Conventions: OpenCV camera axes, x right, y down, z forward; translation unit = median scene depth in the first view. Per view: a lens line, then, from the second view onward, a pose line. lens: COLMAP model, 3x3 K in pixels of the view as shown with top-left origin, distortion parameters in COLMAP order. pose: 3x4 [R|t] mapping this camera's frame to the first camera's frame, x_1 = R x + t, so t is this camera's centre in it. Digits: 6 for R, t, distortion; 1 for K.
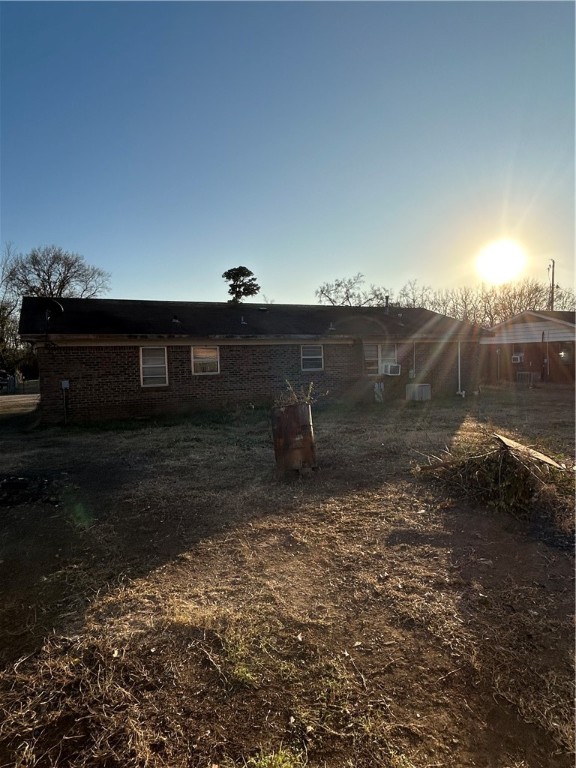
lens RADIAL K [[468.0, 0, 288.5], [0, 468.0, 386.2], [0, 0, 1]] dist [-0.006831, -0.000560]
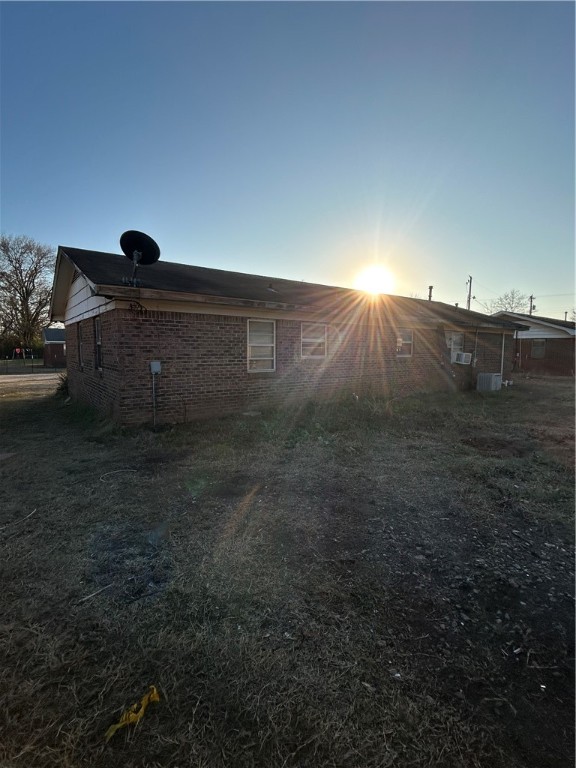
lens RADIAL K [[360.5, 0, 287.4], [0, 360.5, 381.1], [0, 0, 1]] dist [0.000372, -0.000083]
pose [[0.983504, 0.015296, 0.180237, -0.355719], [-0.020393, 0.999442, 0.026461, -0.001063], [-0.179731, -0.029700, 0.983267, 0.419378]]
